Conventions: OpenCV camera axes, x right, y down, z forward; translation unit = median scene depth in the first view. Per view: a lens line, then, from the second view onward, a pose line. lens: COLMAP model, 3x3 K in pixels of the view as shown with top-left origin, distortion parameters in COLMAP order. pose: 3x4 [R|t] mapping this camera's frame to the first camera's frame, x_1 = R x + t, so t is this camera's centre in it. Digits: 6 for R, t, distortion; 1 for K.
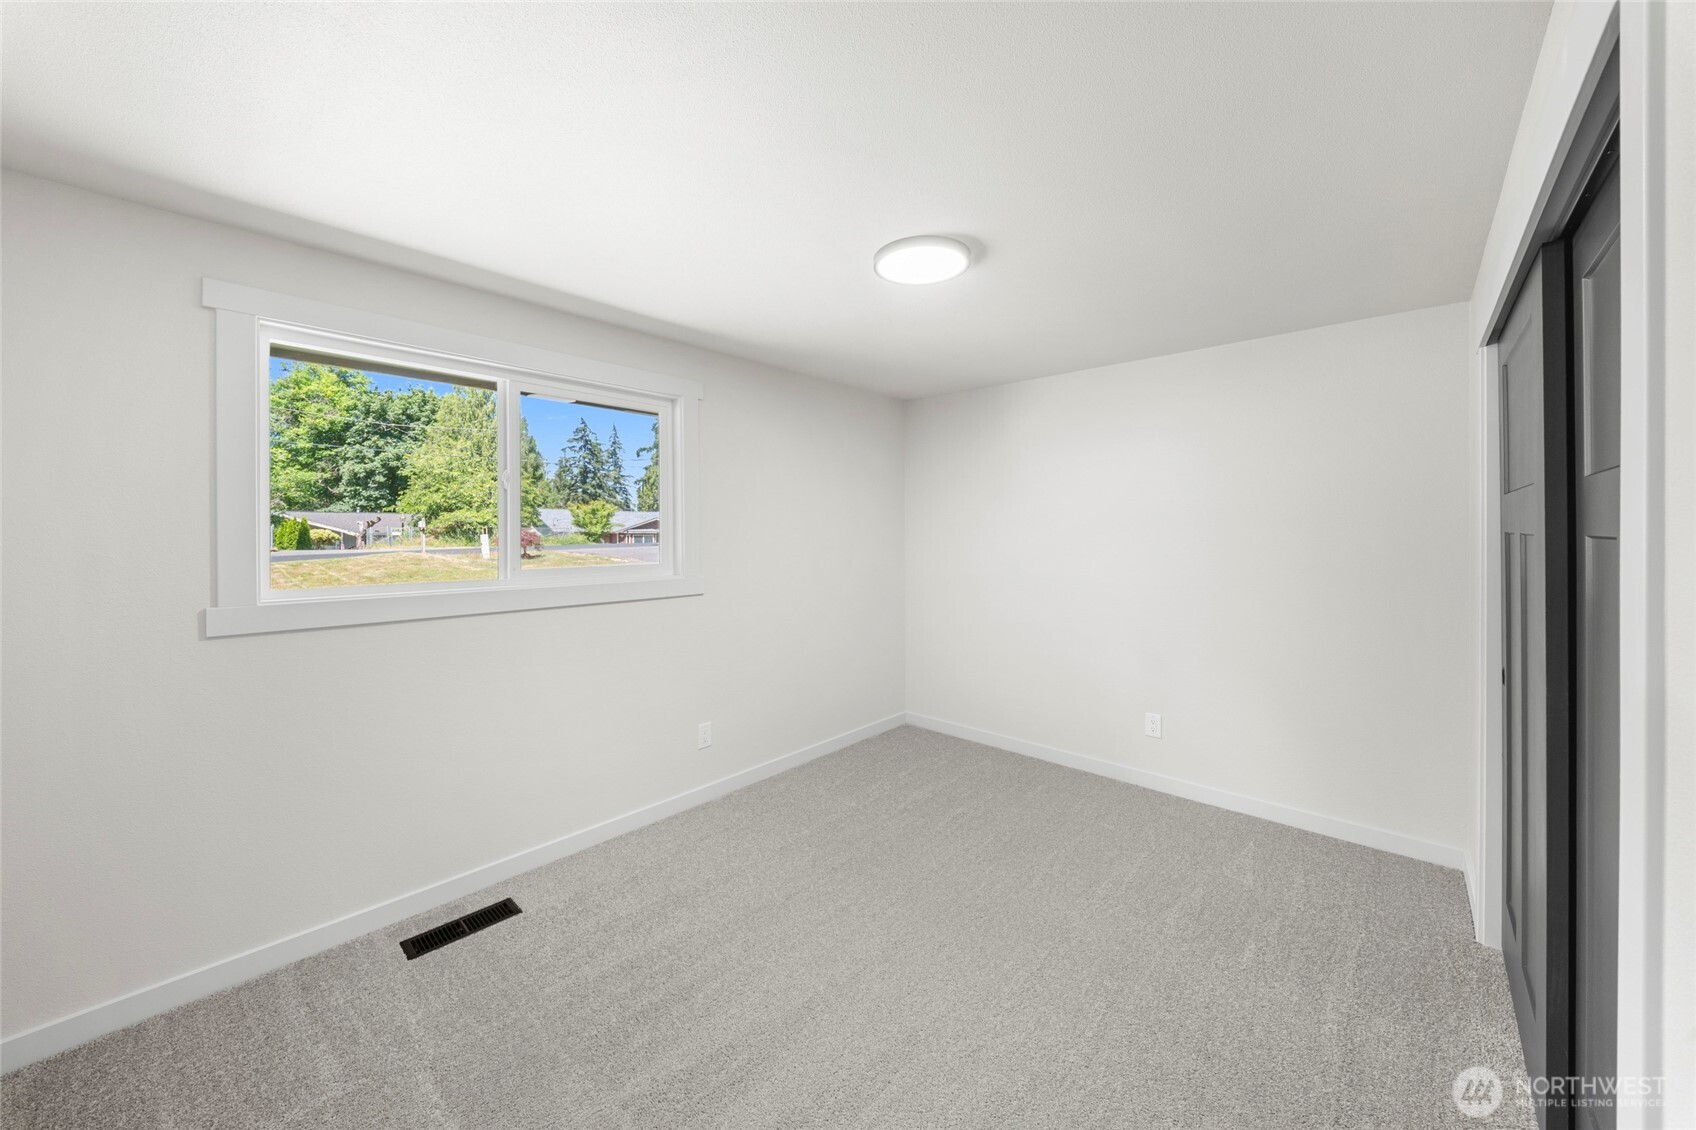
lens RADIAL K [[604.0, 0, 852.1], [0, 604.0, 561.4], [0, 0, 1]] dist [0.011724, -0.007829]
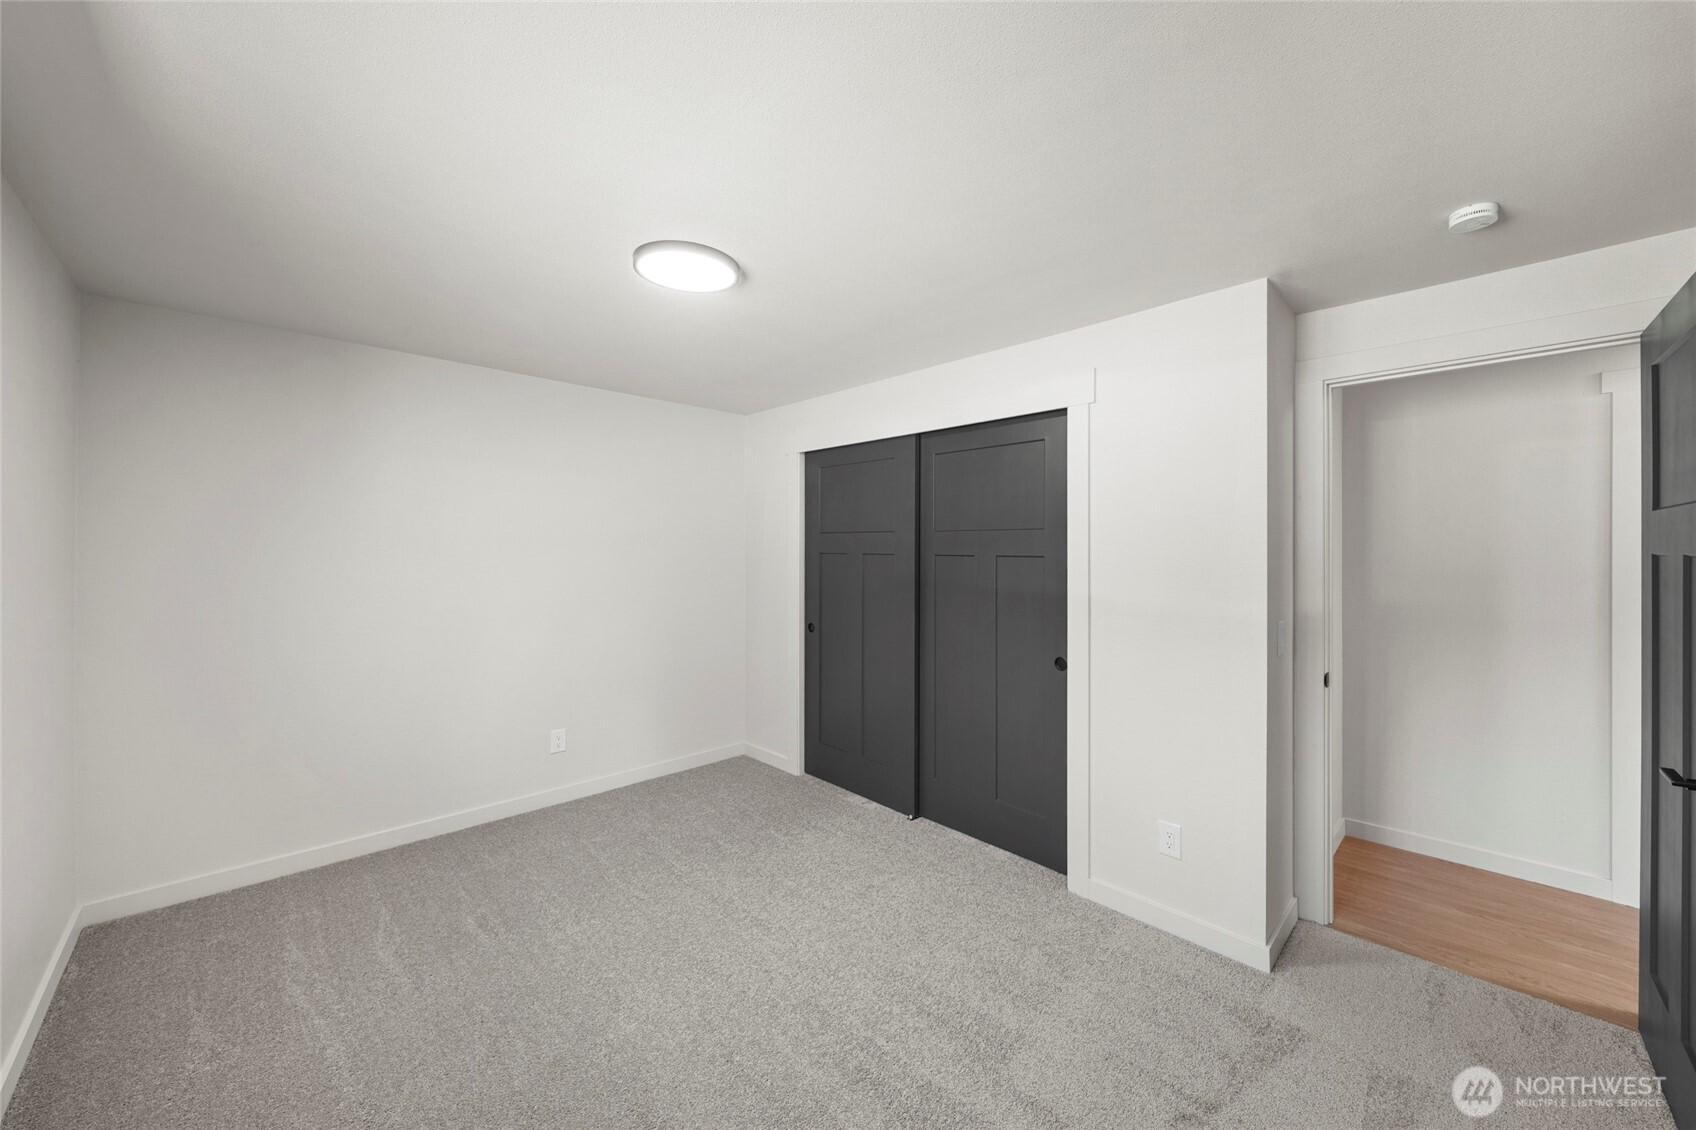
lens RADIAL K [[604.0, 0, 852.1], [0, 604.0, 561.4], [0, 0, 1]] dist [0.011724, -0.007829]
pose [[0.021957, -0.000034, 0.999759, -0.575974], [0.024840, 0.999691, -0.000512, -0.025052], [-0.999450, 0.024845, 0.021951, 0.514810]]
